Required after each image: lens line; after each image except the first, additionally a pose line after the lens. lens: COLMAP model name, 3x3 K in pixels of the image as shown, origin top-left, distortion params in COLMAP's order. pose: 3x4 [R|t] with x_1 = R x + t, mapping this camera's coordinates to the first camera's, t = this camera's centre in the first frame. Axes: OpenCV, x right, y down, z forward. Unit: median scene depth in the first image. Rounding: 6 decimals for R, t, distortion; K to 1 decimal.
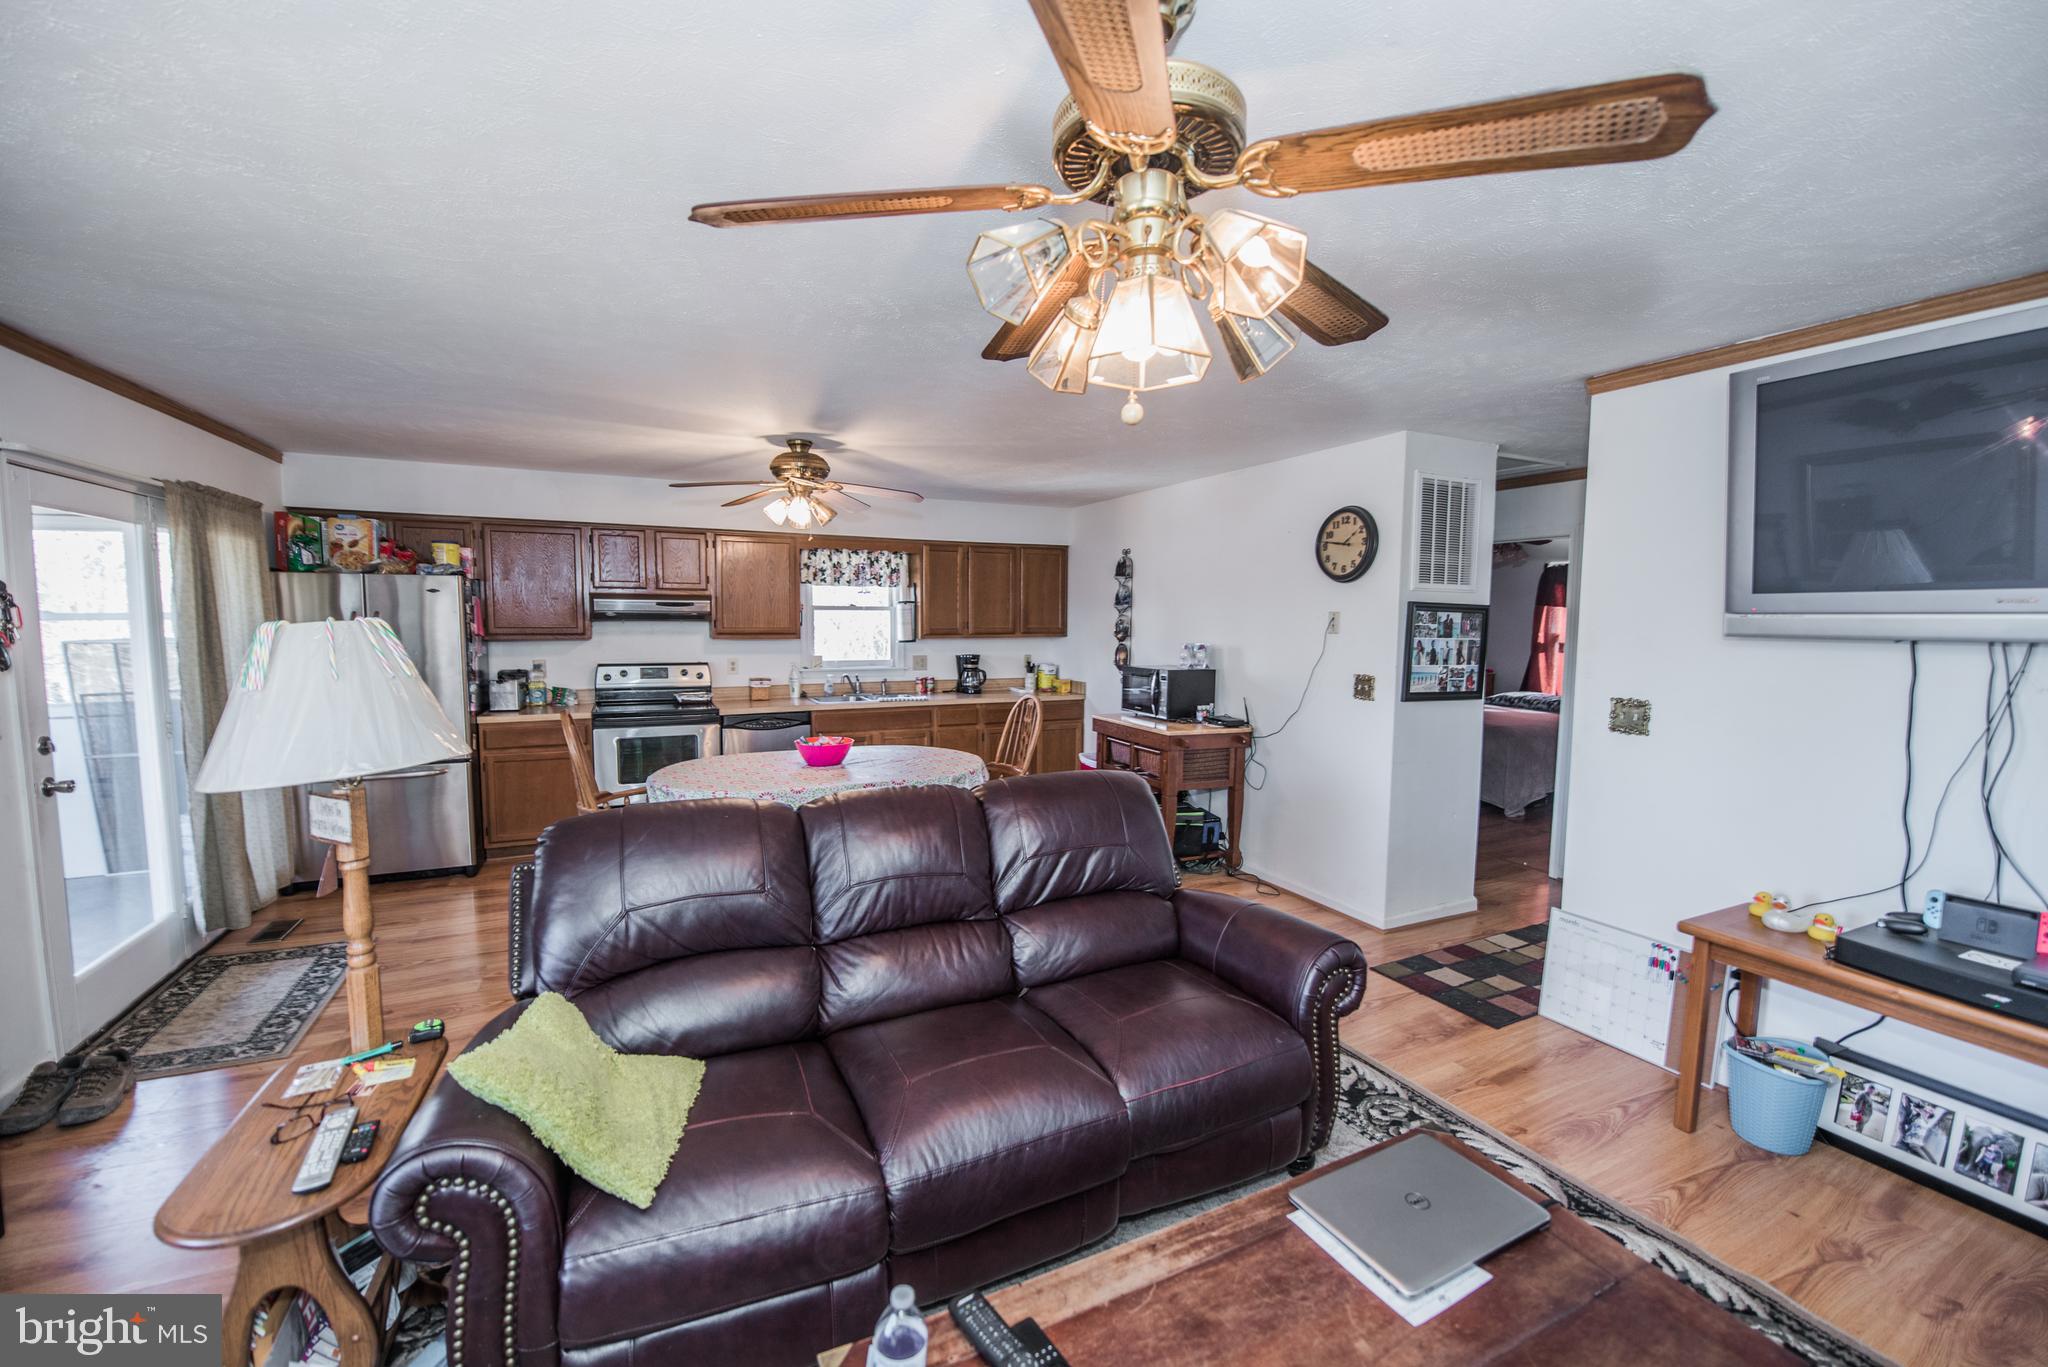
lens RADIAL K [[814.2, 0, 1022.6], [0, 814.2, 685.1], [0, 0, 1]] dist [-0.015372, -0.002564]
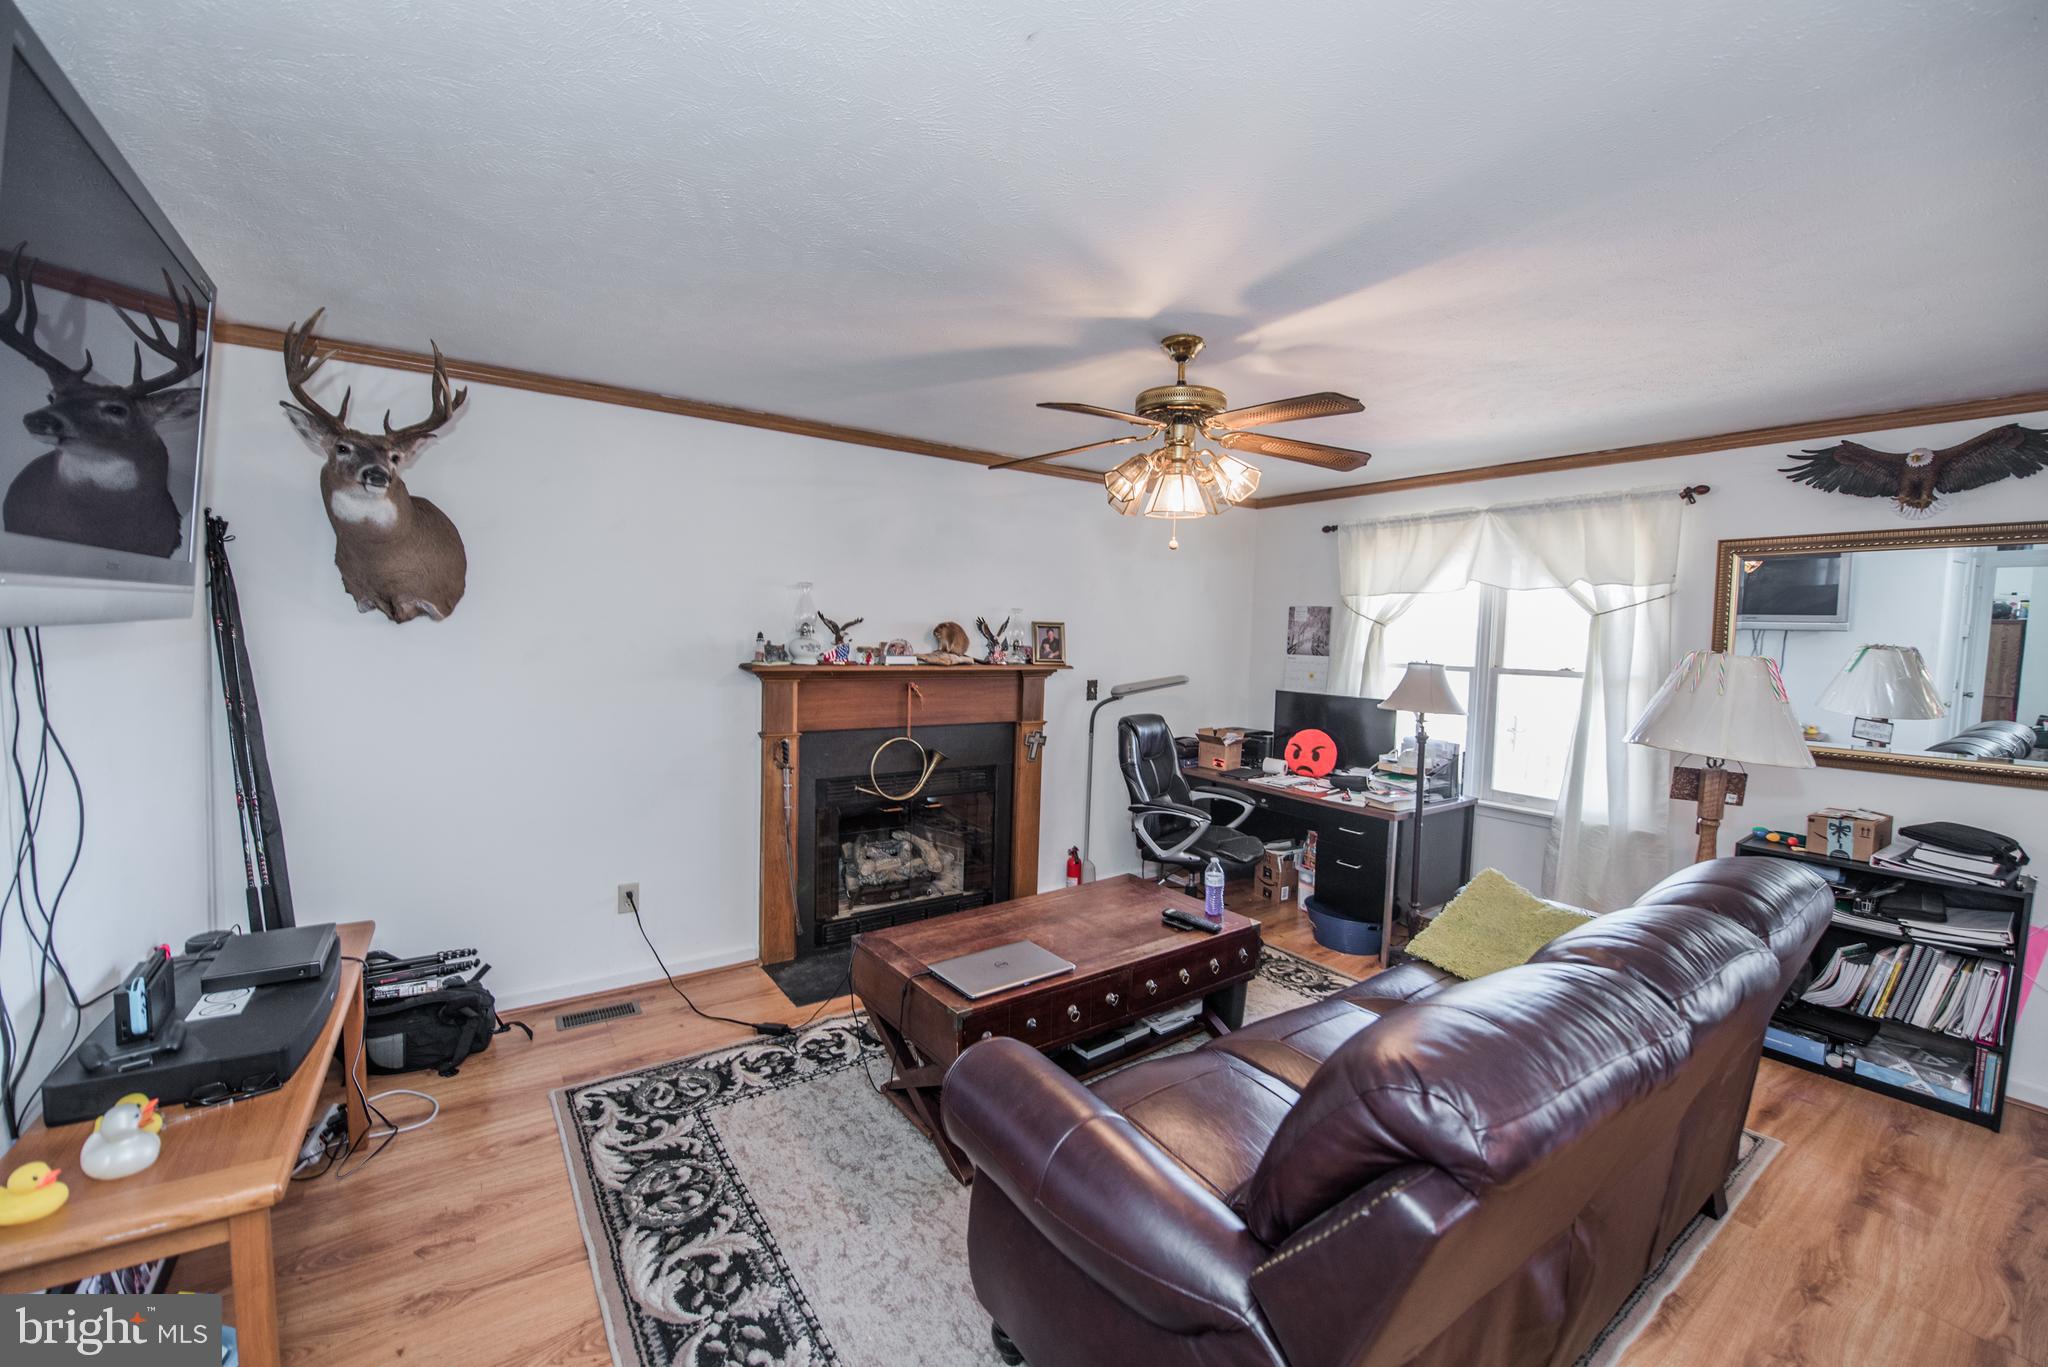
lens RADIAL K [[814.2, 0, 1019.8], [0, 814.2, 684.5], [0, 0, 1]] dist [-0.015372, -0.002564]
pose [[-0.985949, -0.025115, -0.165145, 0.195804], [-0.050296, 0.987388, 0.150117, -0.054593], [0.159292, 0.156314, -0.974778, 0.676919]]
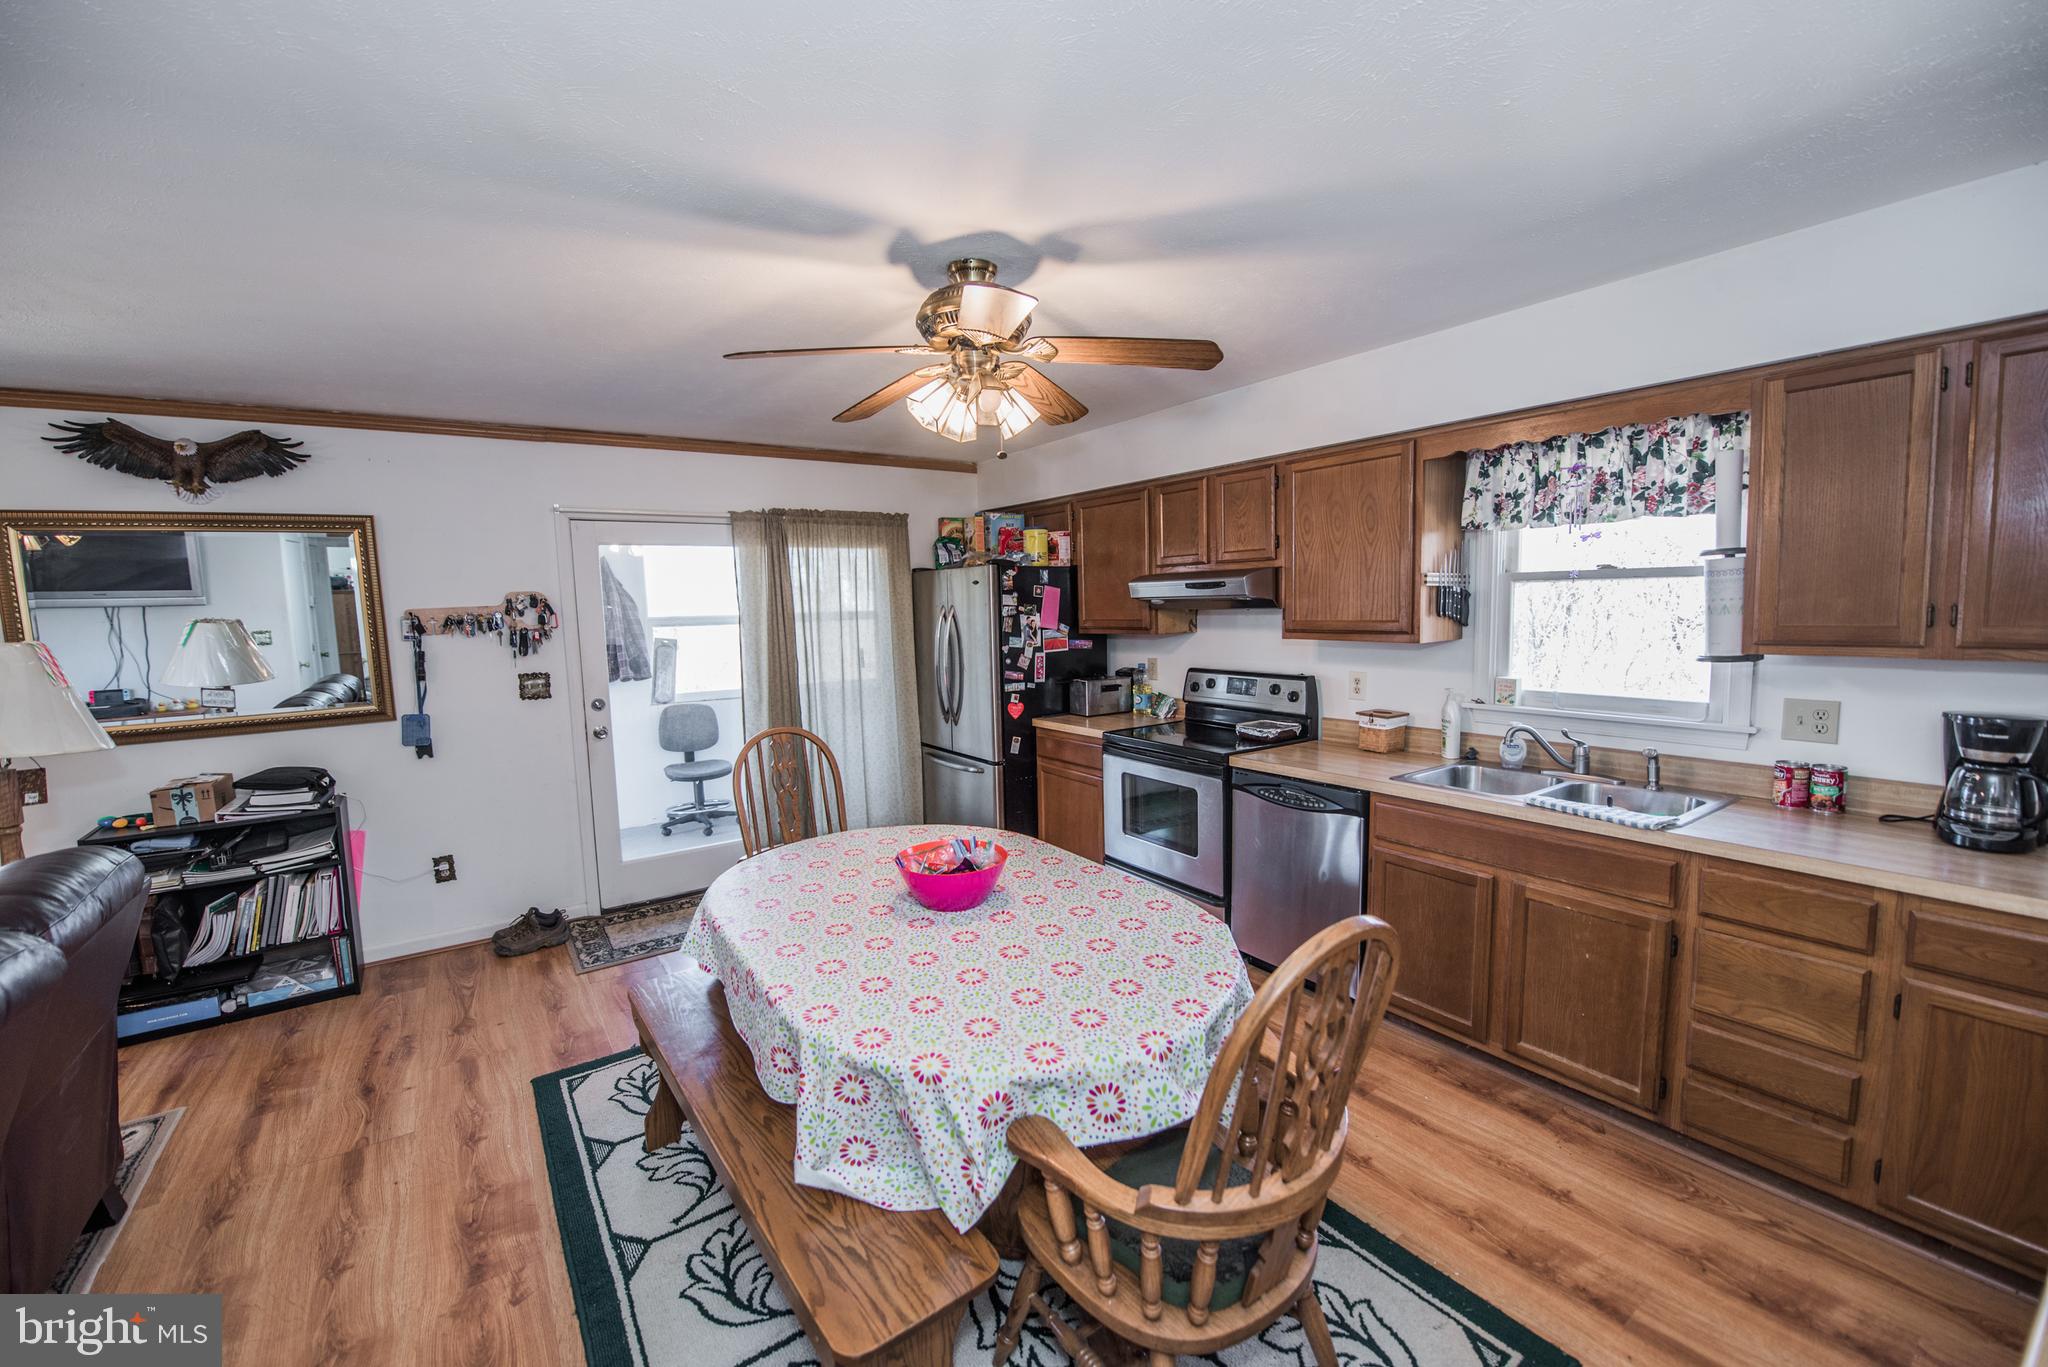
lens RADIAL K [[814.2, 0, 1016.1], [0, 814.2, 684.6], [0, 0, 1]] dist [-0.015372, -0.002564]
pose [[0.152481, 0.086545, -0.984510, 0.197760], [-0.056478, 0.995294, 0.078746, -0.062453], [0.986691, 0.043596, 0.156651, 0.744796]]
